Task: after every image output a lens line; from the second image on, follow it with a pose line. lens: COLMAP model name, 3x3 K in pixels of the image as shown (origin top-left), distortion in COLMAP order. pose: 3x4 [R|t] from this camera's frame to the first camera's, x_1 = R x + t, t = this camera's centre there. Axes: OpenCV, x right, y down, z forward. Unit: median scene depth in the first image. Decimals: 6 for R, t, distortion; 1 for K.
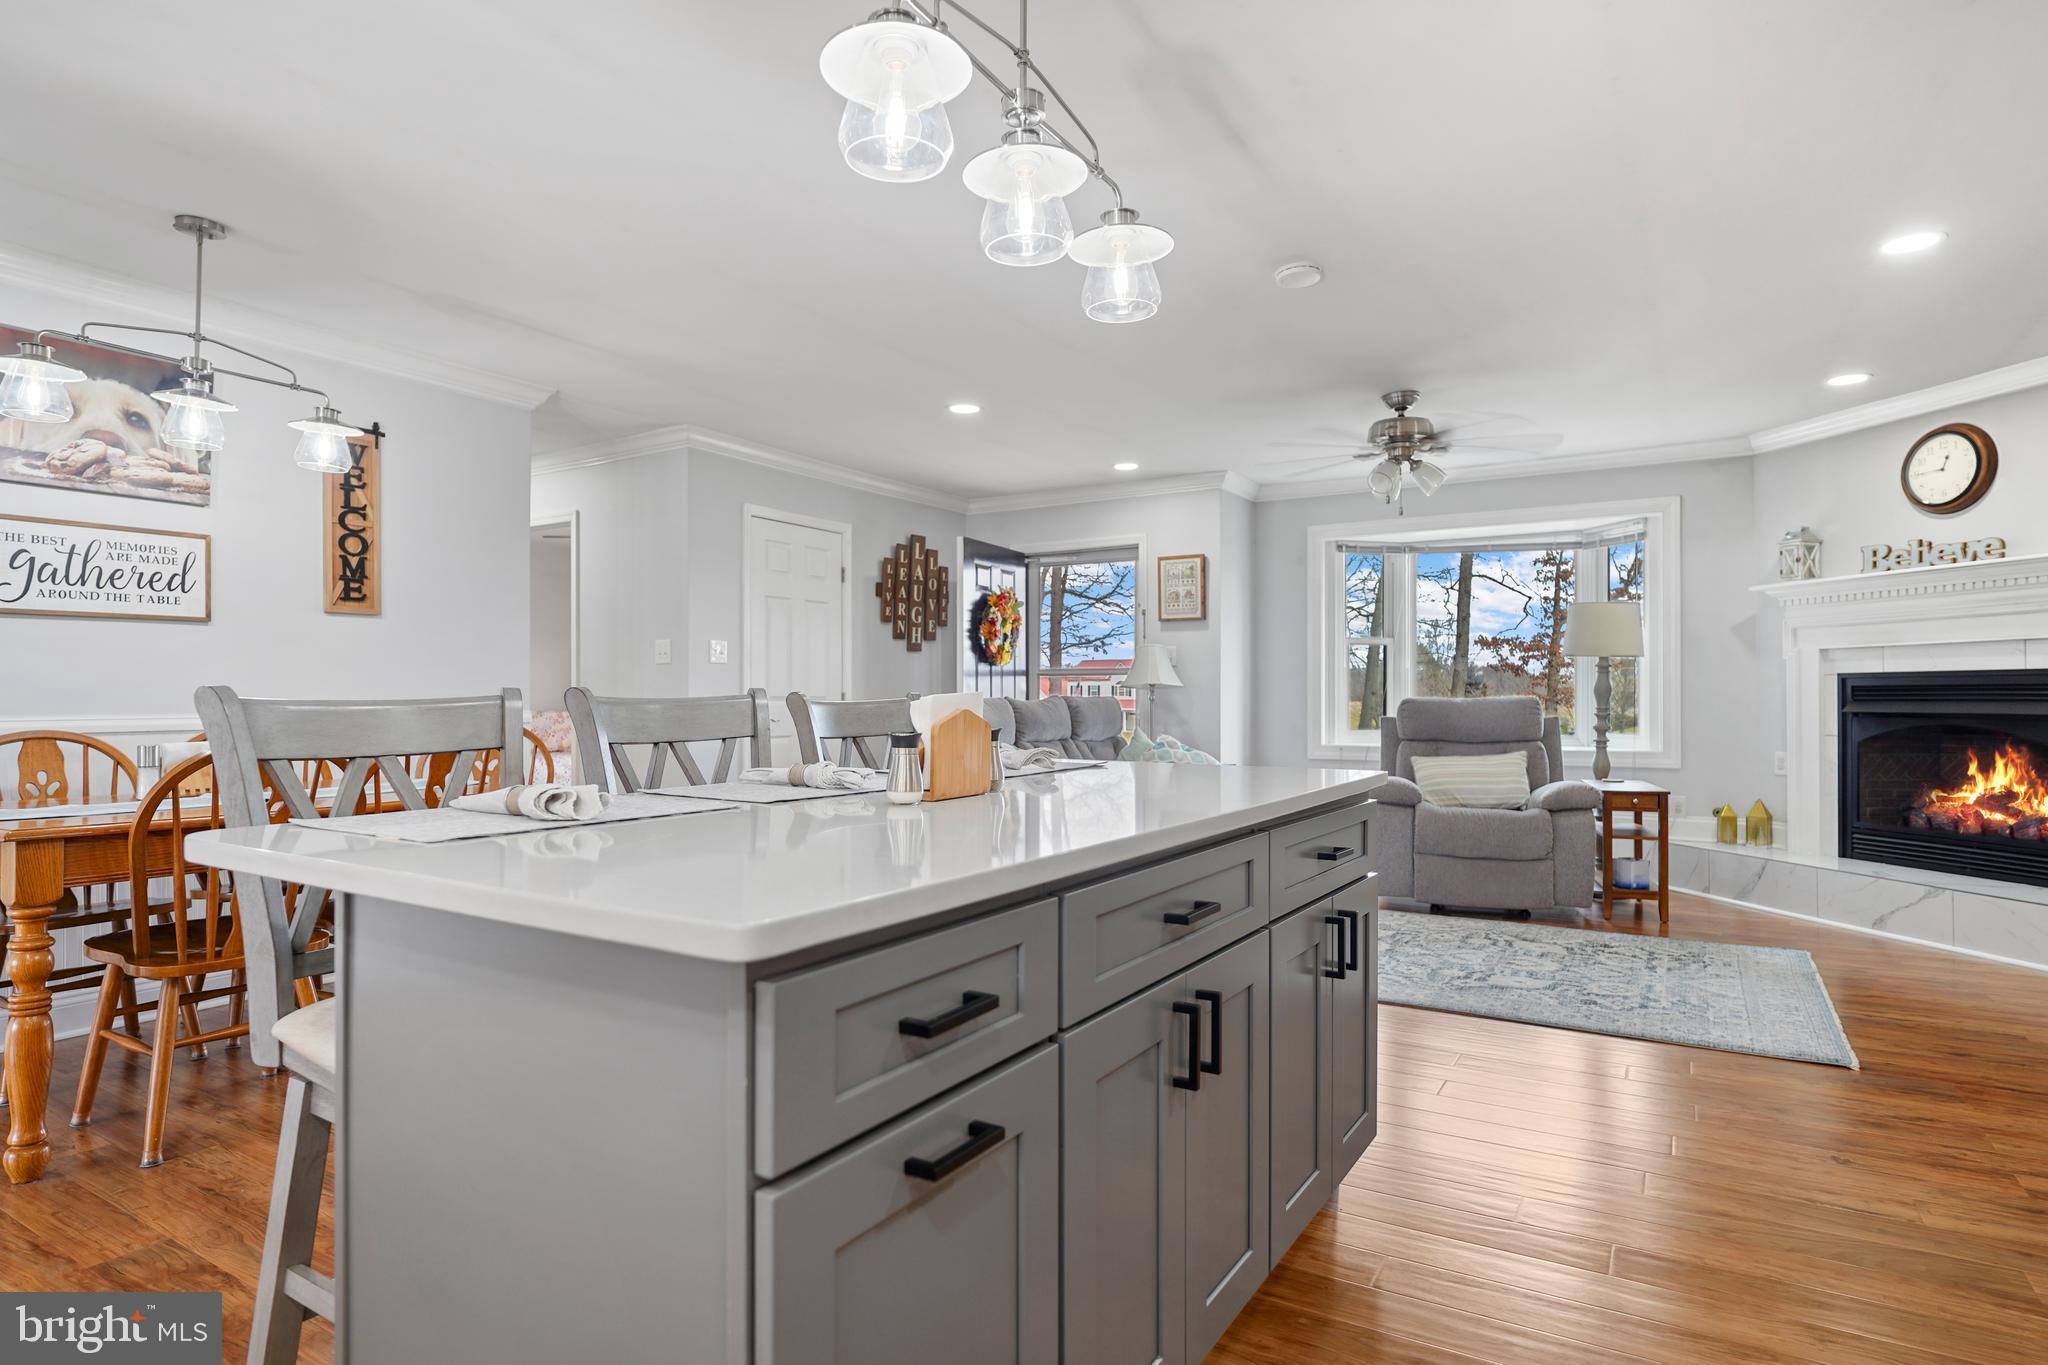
lens RADIAL K [[1106.6, 0, 1030.2], [0, 1106.6, 696.5], [0, 0, 1]] dist [-0.000639, 0.000892]
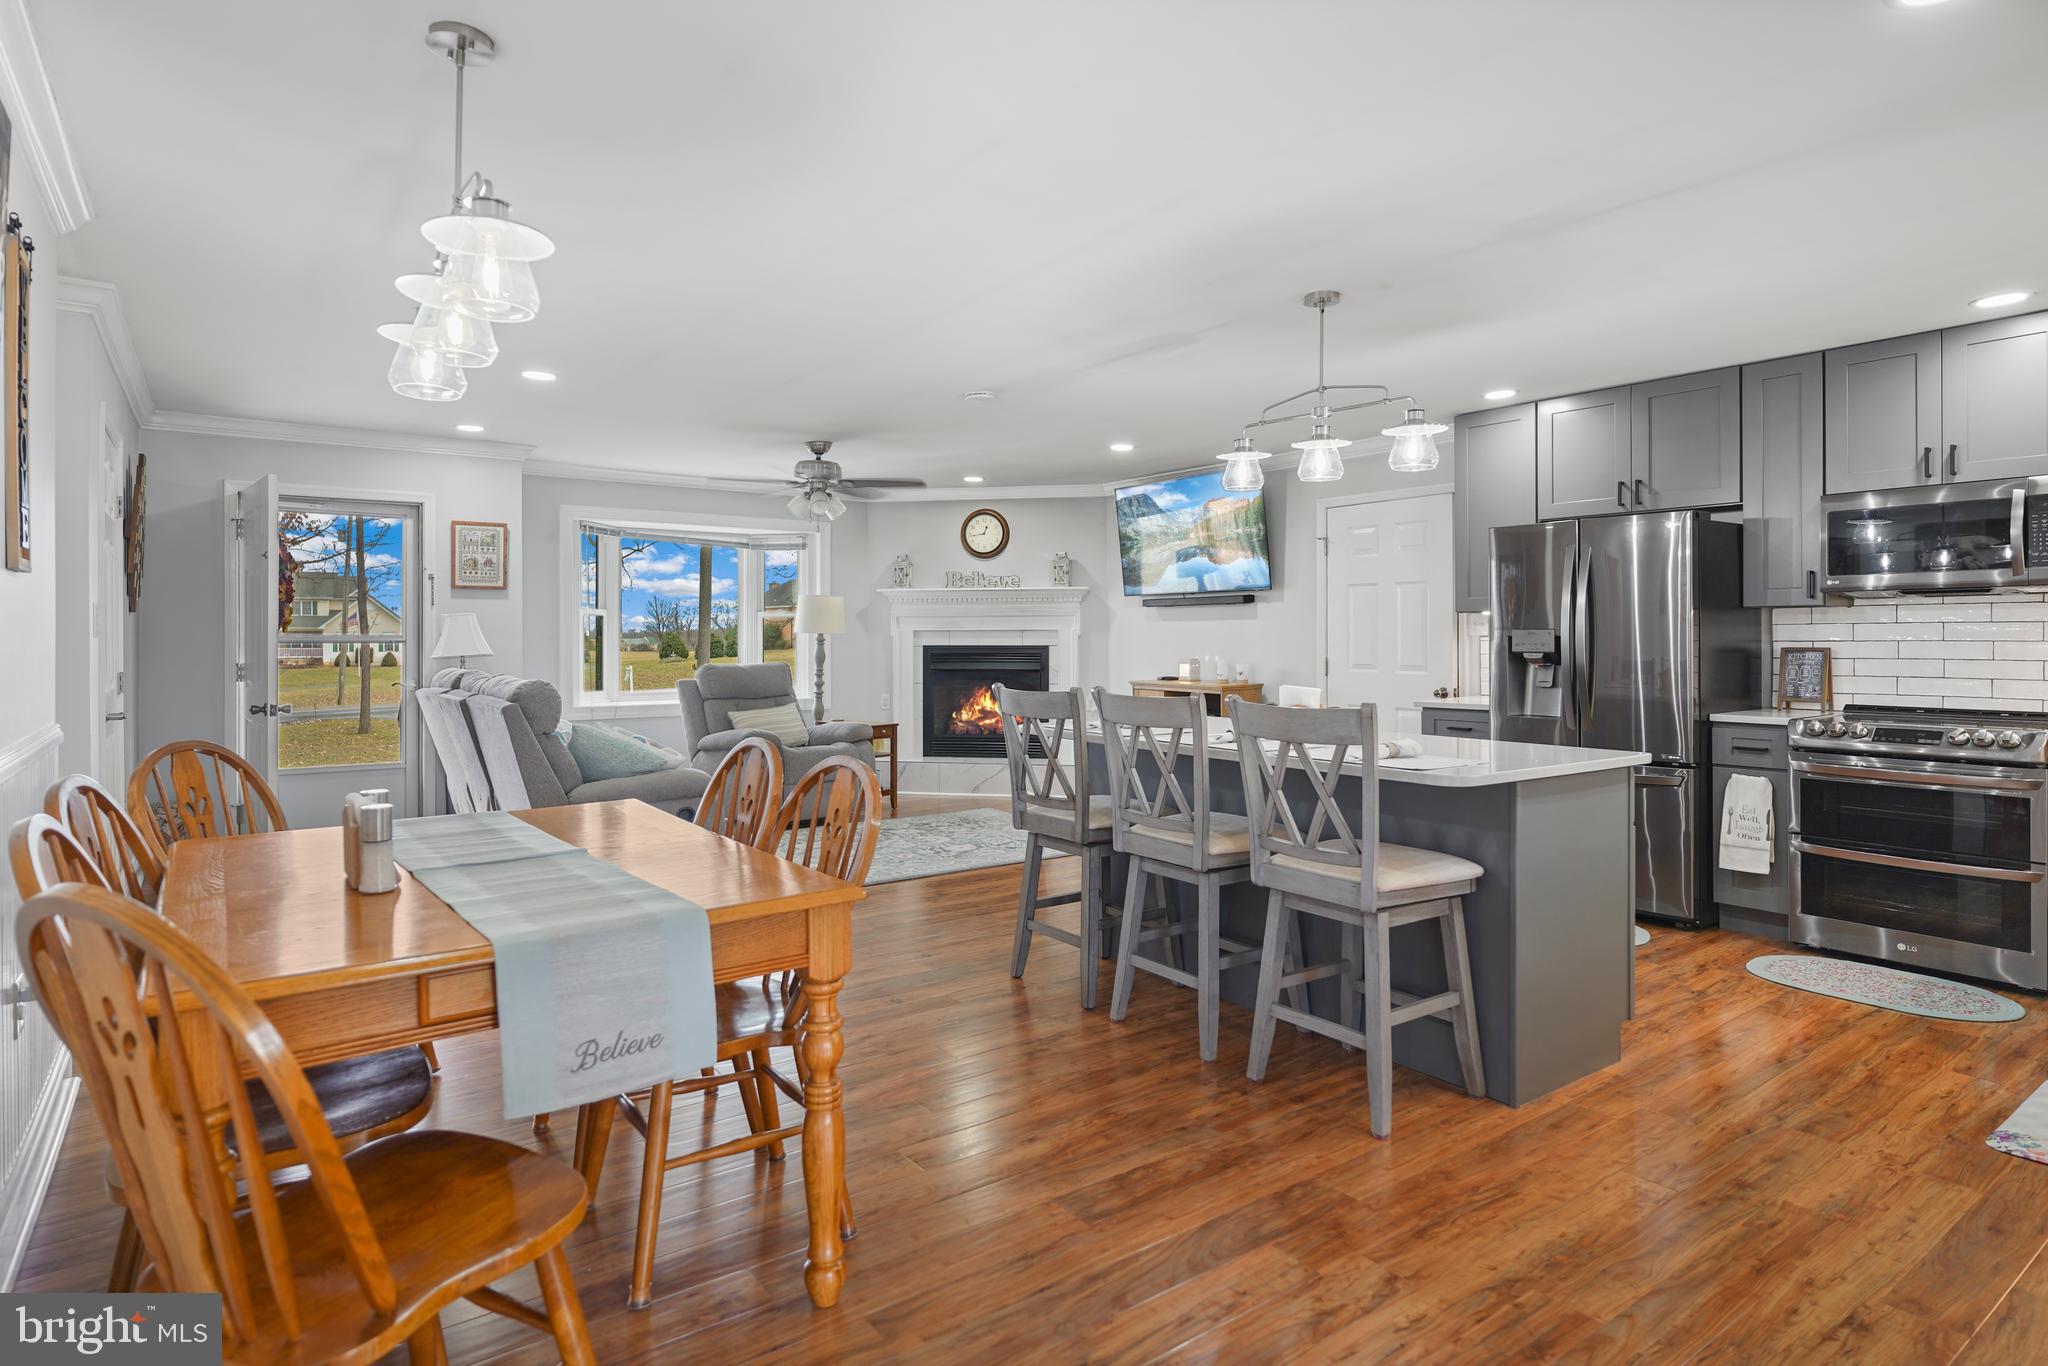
lens RADIAL K [[1106.6, 0, 984.3], [0, 1106.6, 639.0], [0, 0, 1]] dist [-0.000639, 0.000892]
pose [[0.399555, 0.000459, 0.916709, -0.740058], [0.000208, 1.000000, -0.000592, -0.029410], [-0.916709, 0.000427, 0.399555, 0.249900]]
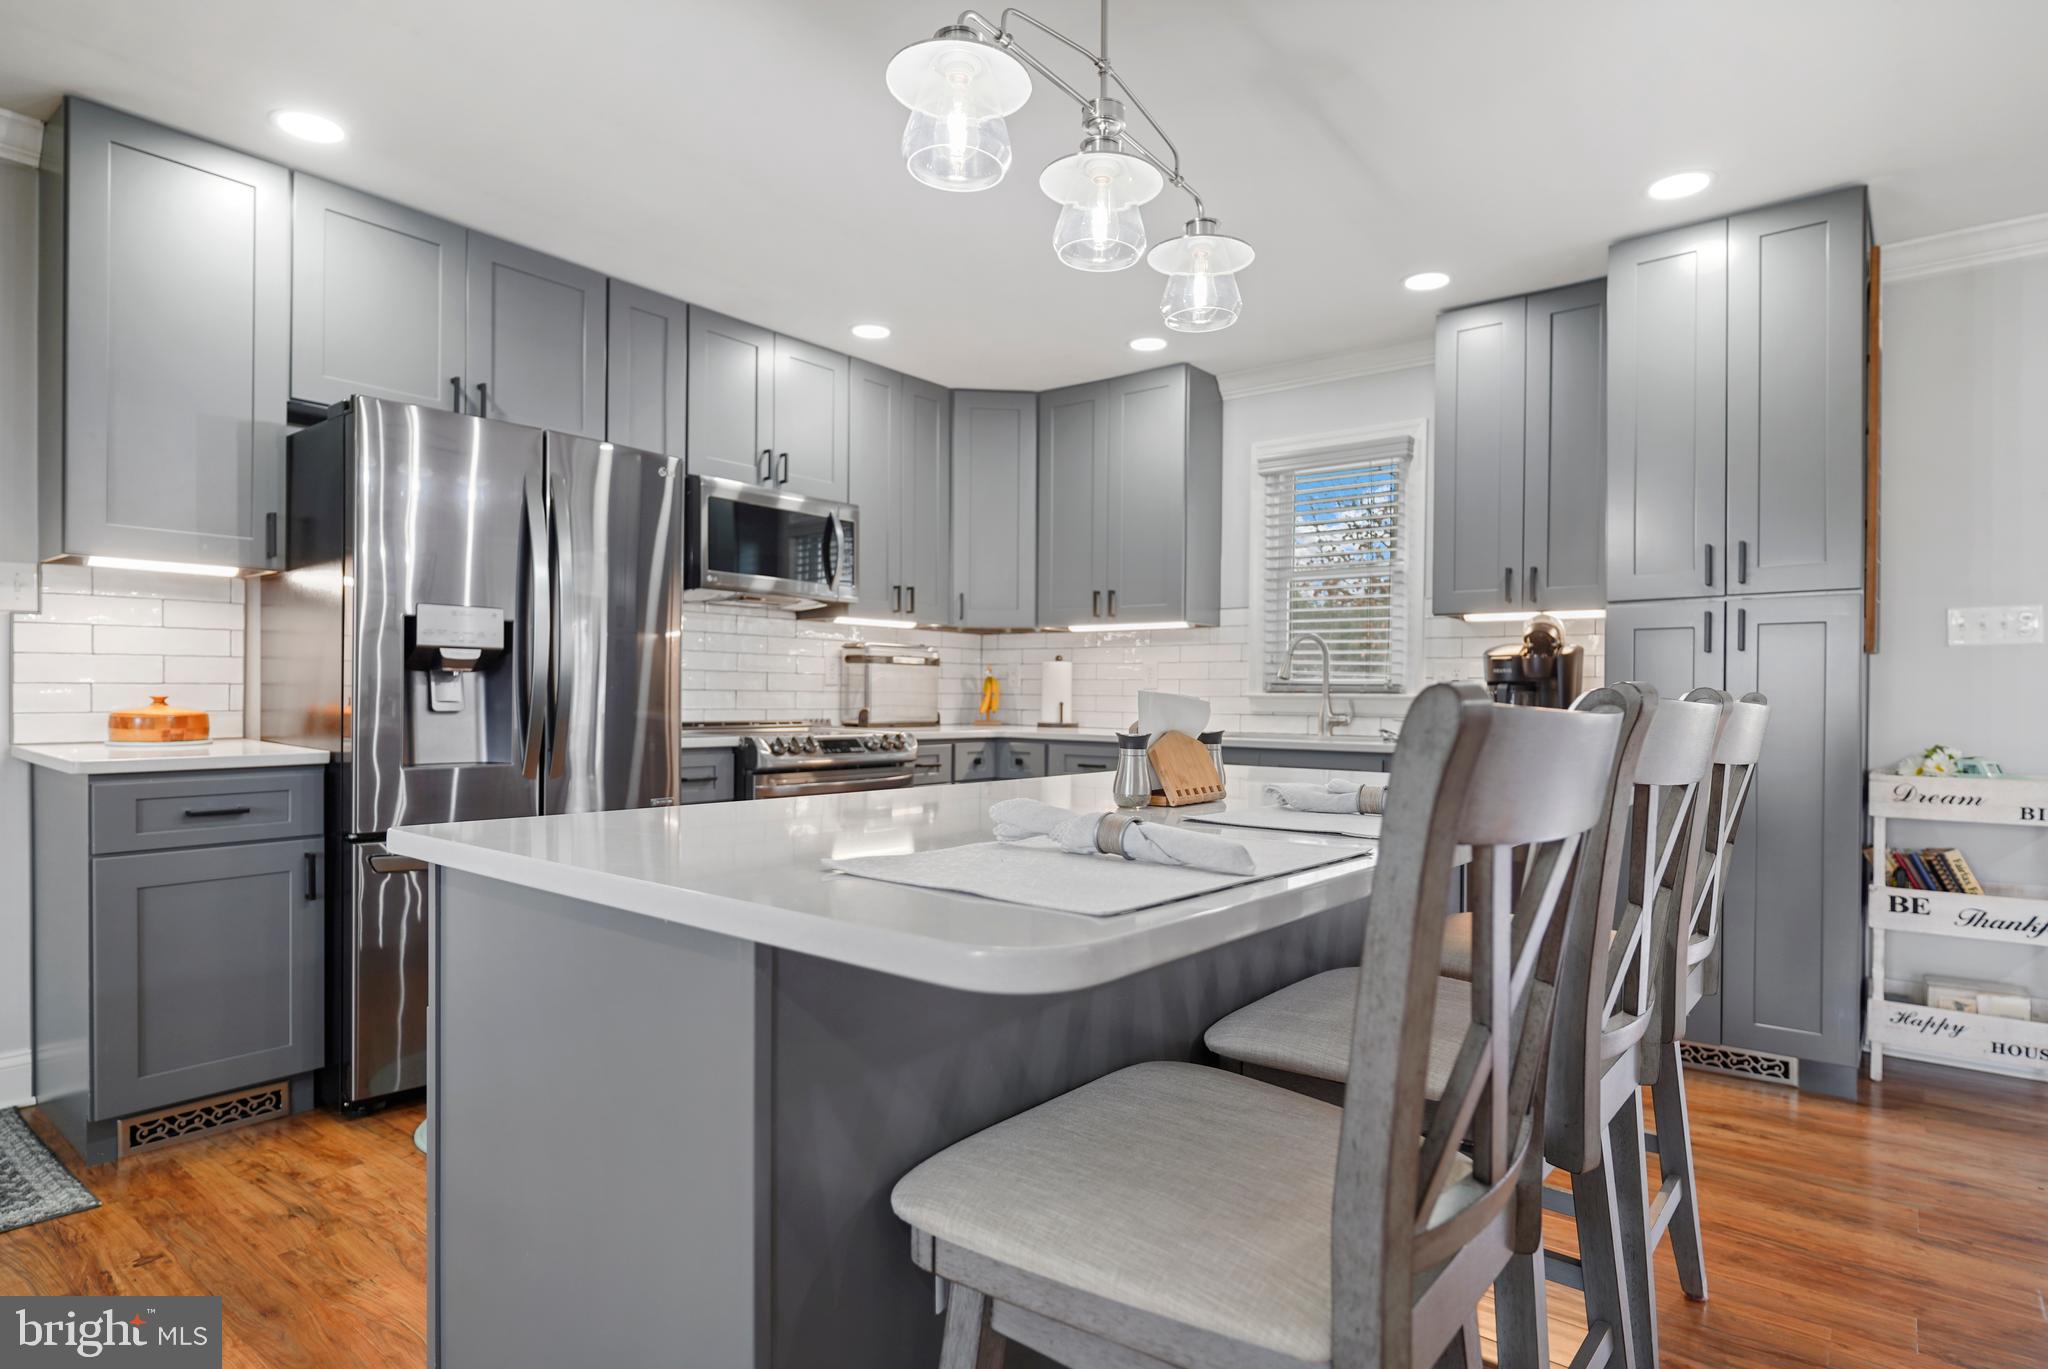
lens RADIAL K [[1106.6, 0, 1015.1], [0, 1106.6, 694.2], [0, 0, 1]] dist [-0.000639, 0.000892]
pose [[-0.993222, -0.008809, 0.115899, -0.019904], [-0.008948, 0.999960, -0.000676, 0.000249], [-0.115889, -0.001708, -0.993261, 0.677810]]
